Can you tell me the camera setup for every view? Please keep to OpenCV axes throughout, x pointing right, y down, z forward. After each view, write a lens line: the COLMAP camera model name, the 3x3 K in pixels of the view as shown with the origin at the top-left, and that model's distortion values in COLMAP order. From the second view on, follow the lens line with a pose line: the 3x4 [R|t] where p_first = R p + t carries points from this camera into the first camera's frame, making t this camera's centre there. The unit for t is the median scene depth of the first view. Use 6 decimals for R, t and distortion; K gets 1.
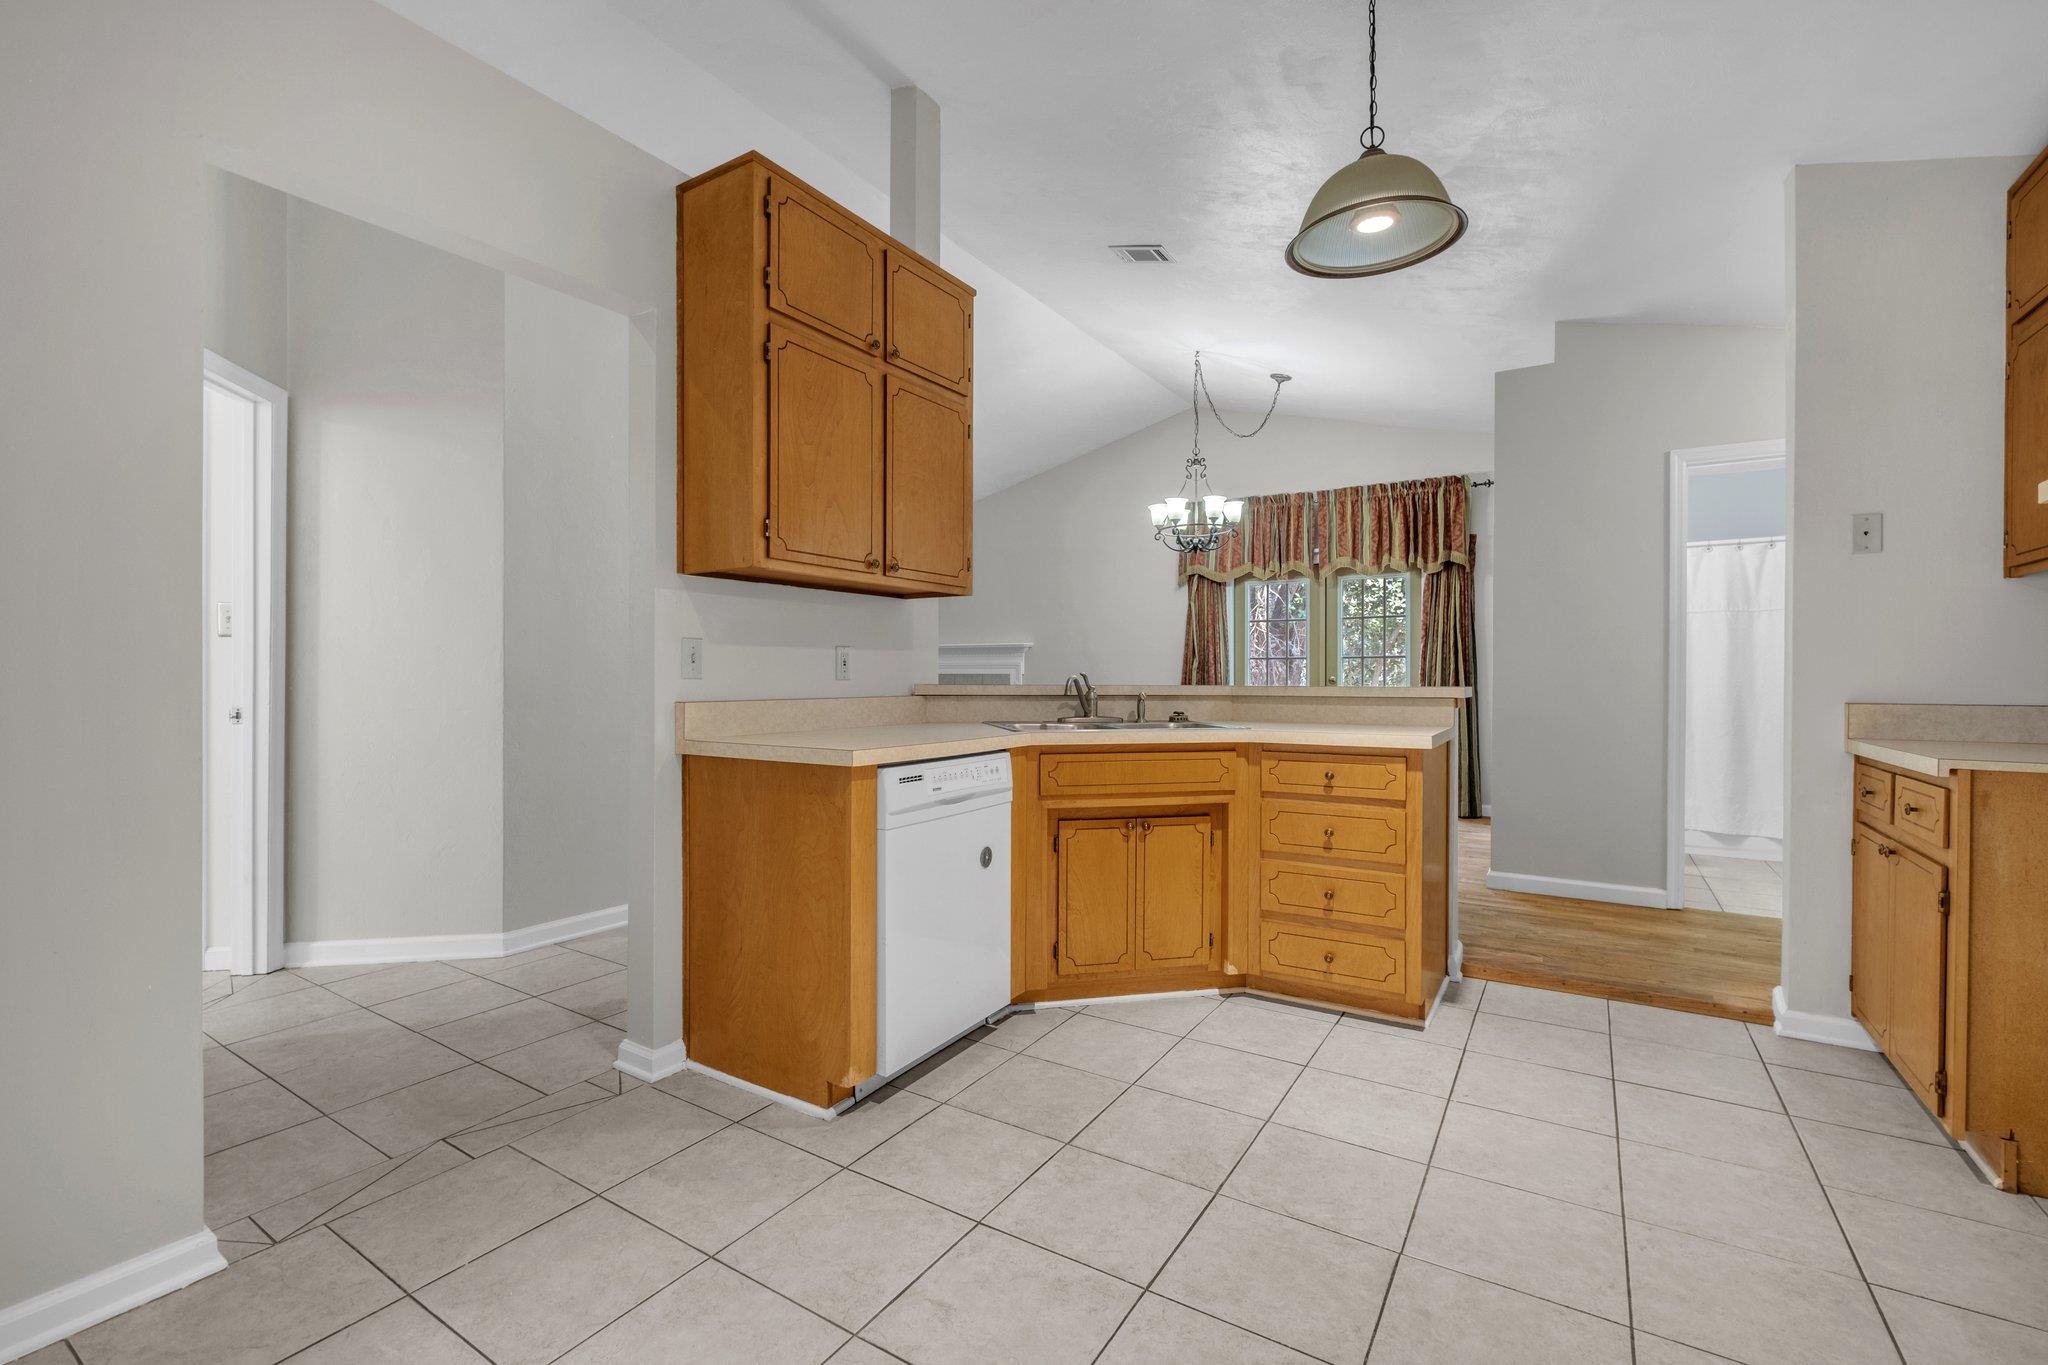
lens RADIAL K [[891.3, 0, 1004.3], [0, 891.3, 680.6], [0, 0, 1]] dist [-0.006740, 0.000109]
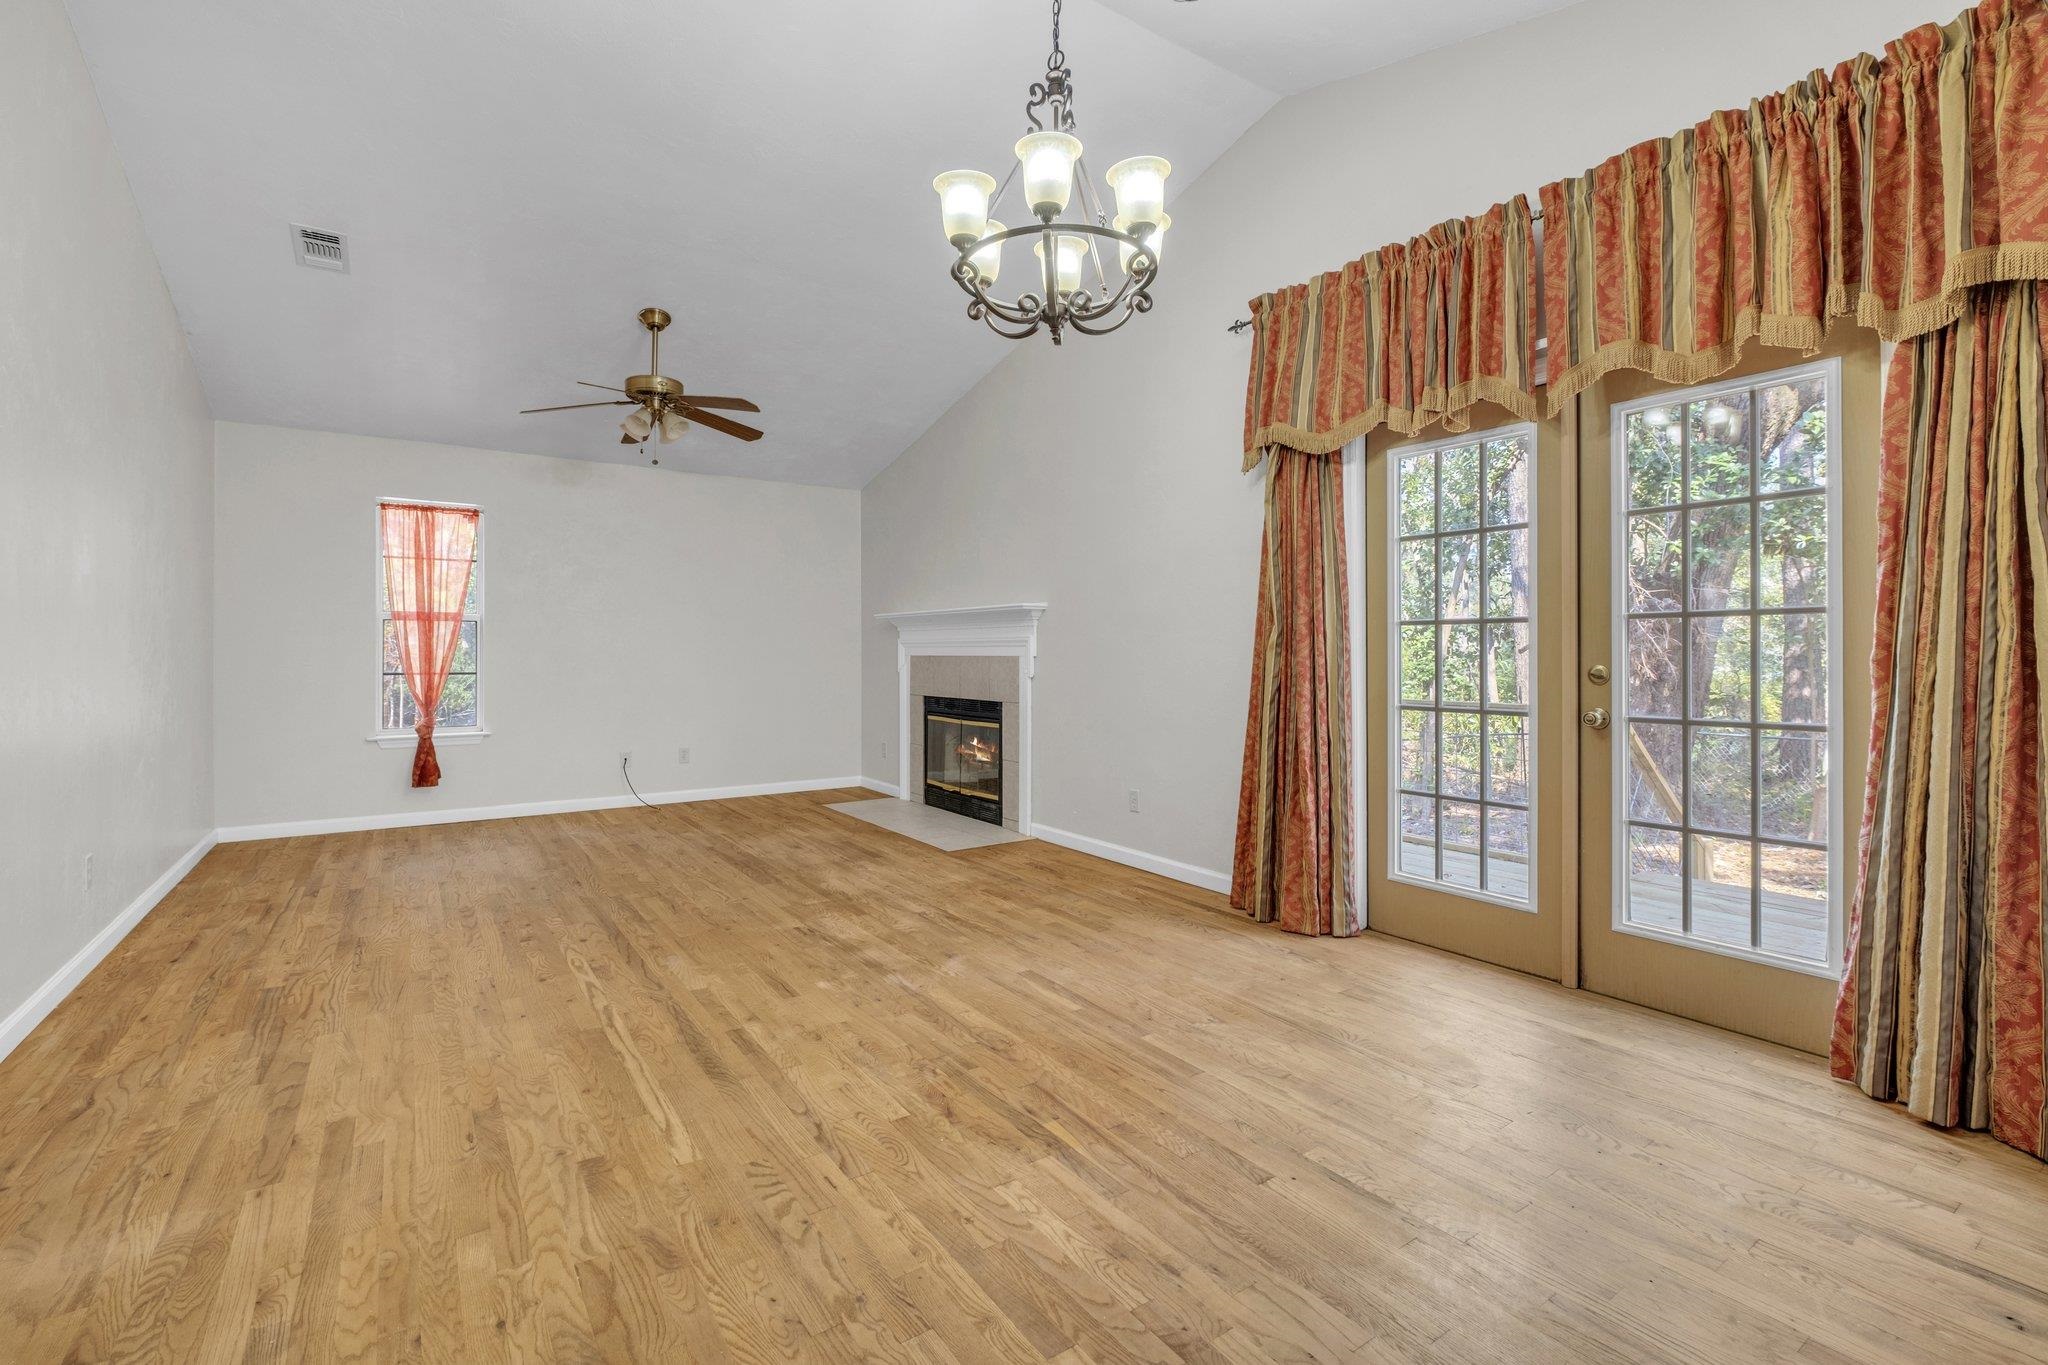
lens RADIAL K [[898.9, 0, 1002.4], [0, 898.9, 648.3], [0, 0, 1]] dist [-0.003836, -0.000640]
pose [[0.919483, -0.002875, -0.393119, 0.713484], [-0.001979, 0.999927, -0.011940, -0.016634], [0.393125, 0.011756, 0.919410, 1.357774]]
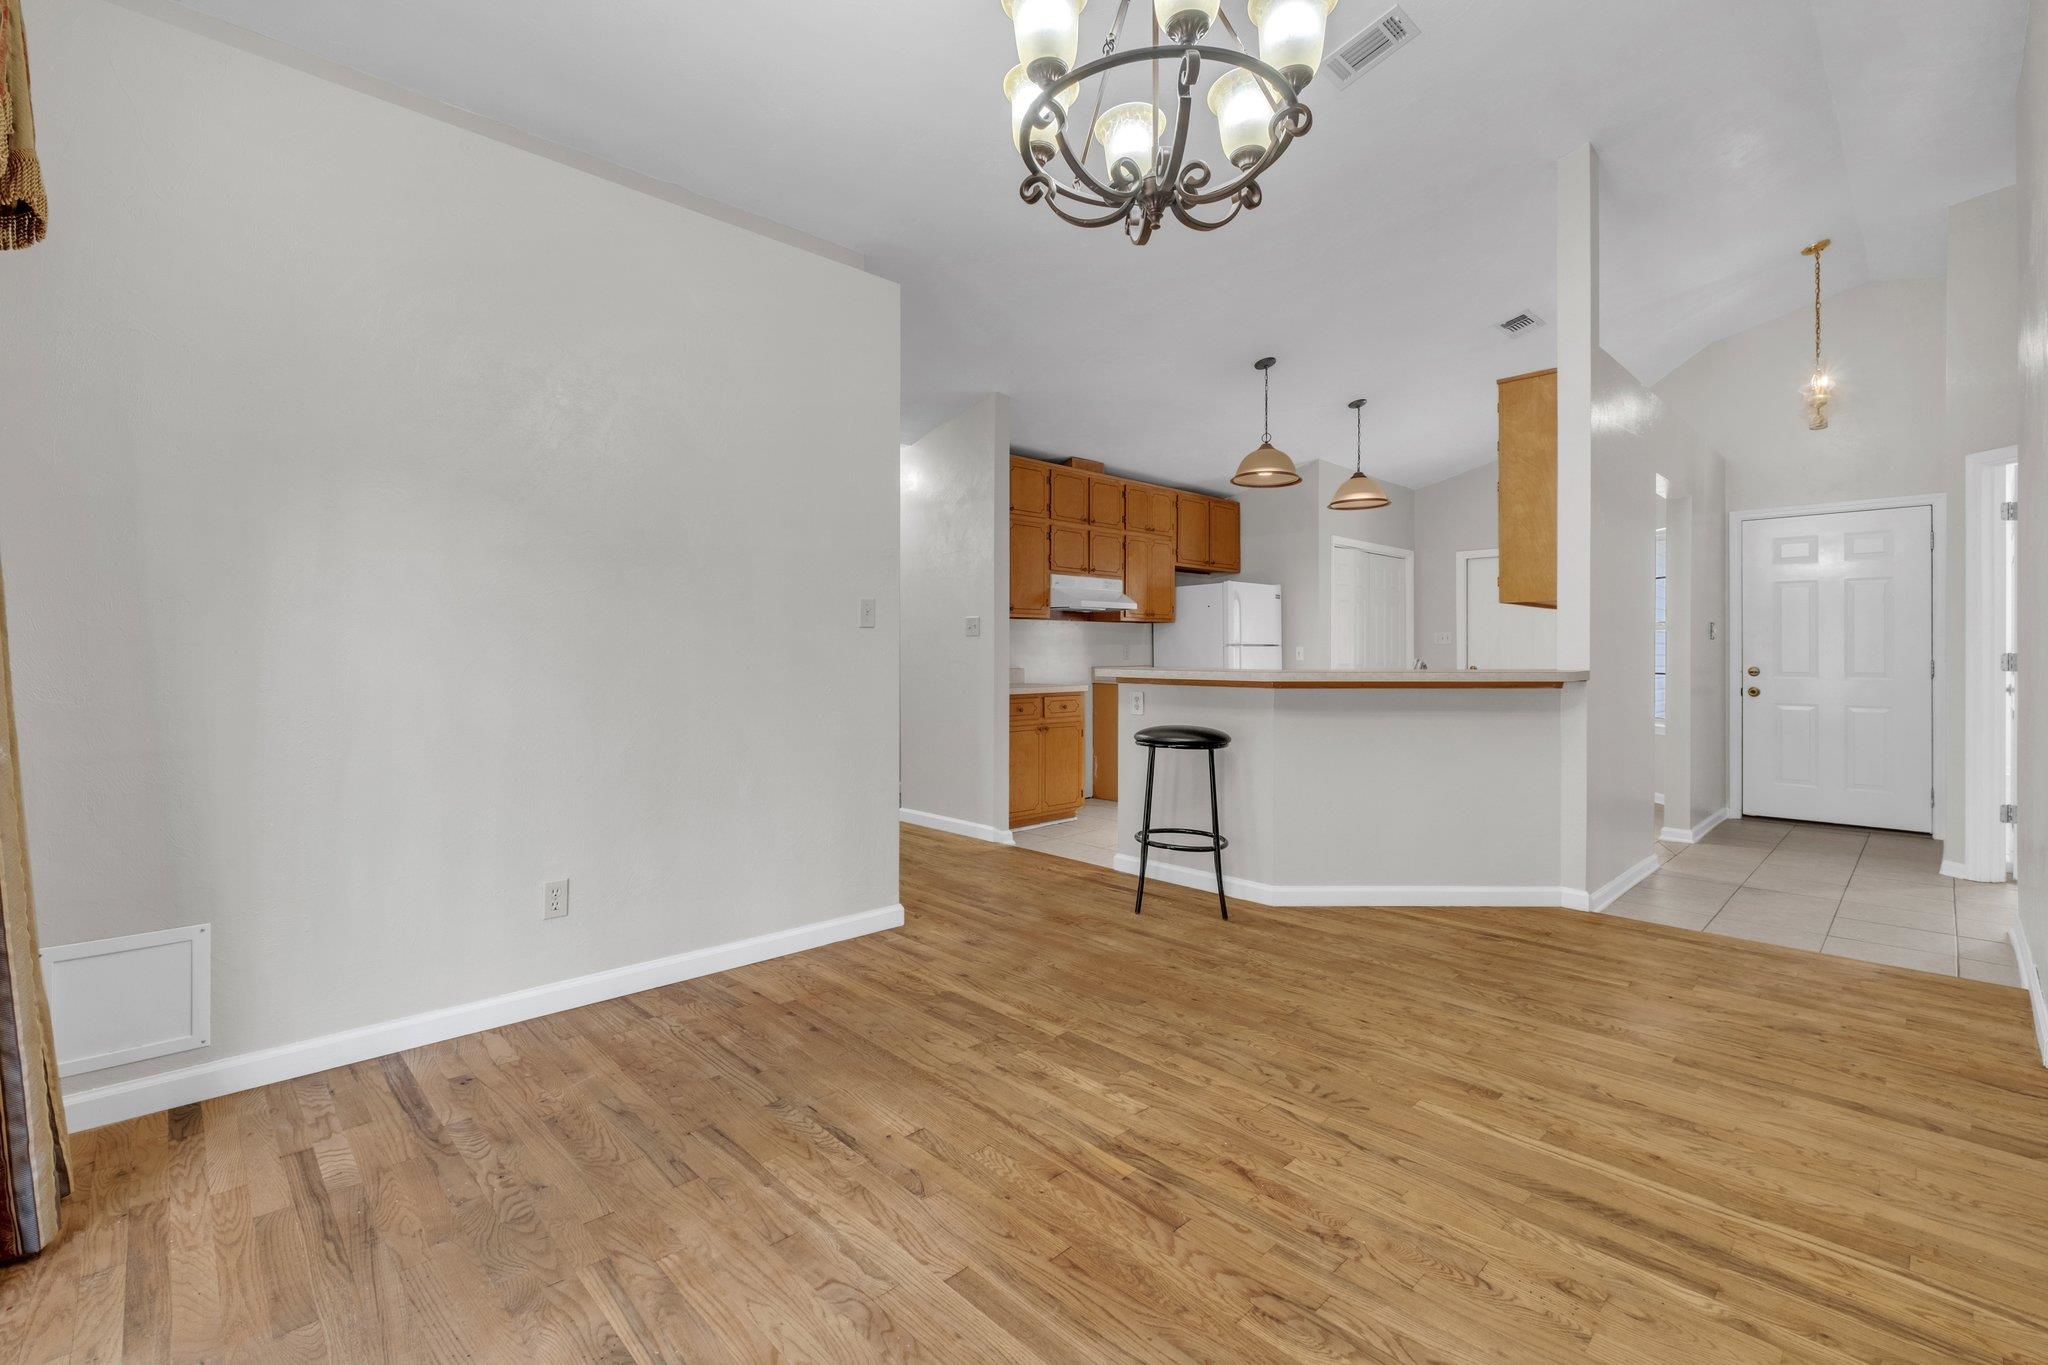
lens RADIAL K [[893.0, 0, 1001.3], [0, 893.0, 657.1], [0, 0, 1]] dist [-0.018352, 0.005460]
pose [[-0.971487, -0.006948, 0.236992, 0.409806], [-0.004630, 0.999936, 0.010334, -0.024998], [-0.237048, 0.008943, -0.971457, 2.663298]]
